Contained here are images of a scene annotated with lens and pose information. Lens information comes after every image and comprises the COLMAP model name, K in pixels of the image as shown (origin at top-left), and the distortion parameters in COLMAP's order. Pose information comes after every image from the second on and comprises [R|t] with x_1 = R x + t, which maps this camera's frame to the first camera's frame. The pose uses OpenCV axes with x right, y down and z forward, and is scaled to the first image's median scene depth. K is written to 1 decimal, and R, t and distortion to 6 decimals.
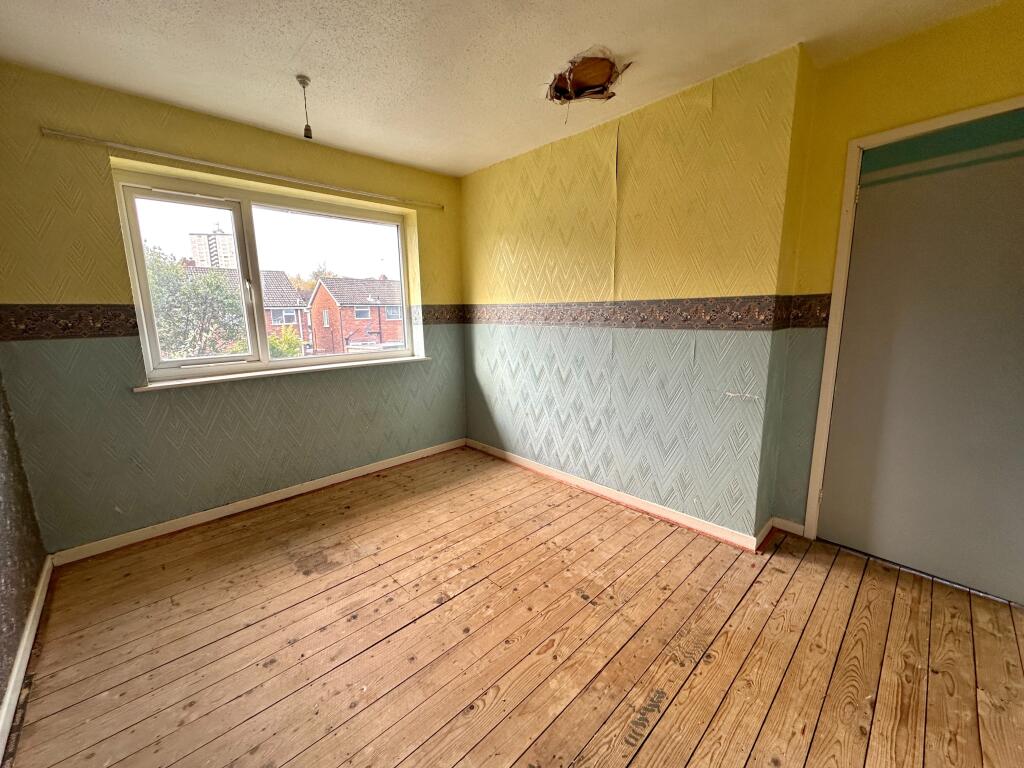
lens RADIAL K [[411.9, 0, 514.2], [0, 411.9, 383.6], [0, 0, 1]] dist [-0.001258, 0.000344]
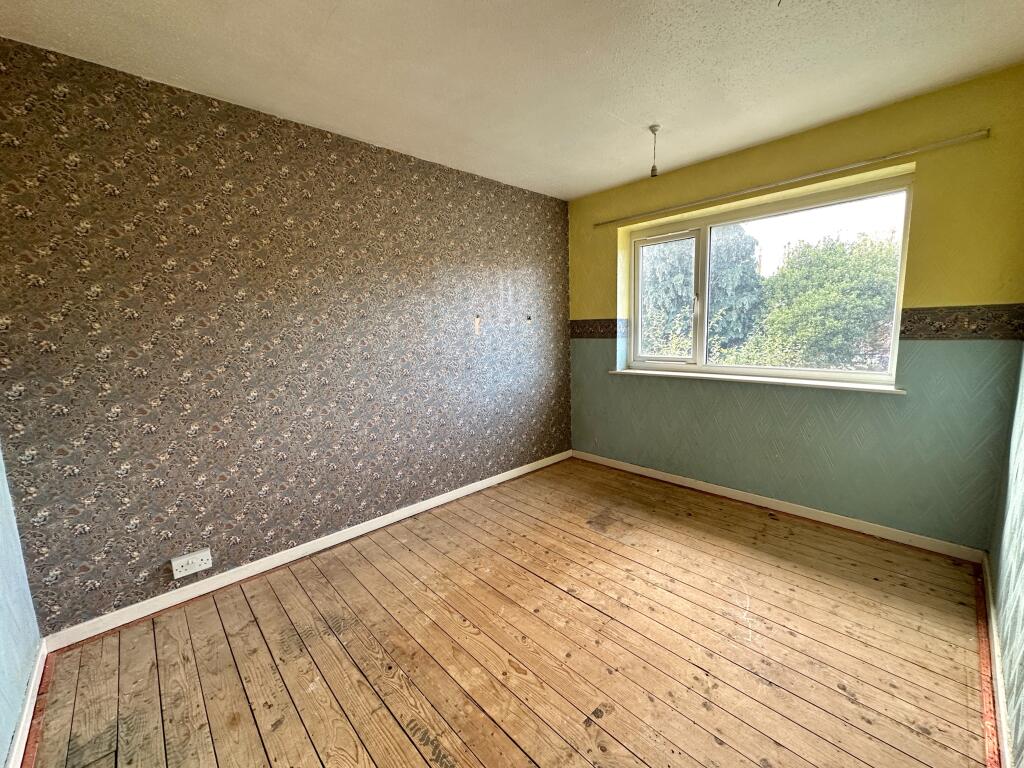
lens RADIAL K [[411.9, 0, 511.5], [0, 411.9, 384.3], [0, 0, 1]] dist [-0.001258, 0.000344]
pose [[-0.018758, 0.158922, -0.987113, 0.660918], [-0.143099, 0.976696, 0.159964, -0.135571], [0.989531, 0.144255, 0.004420, 0.603535]]
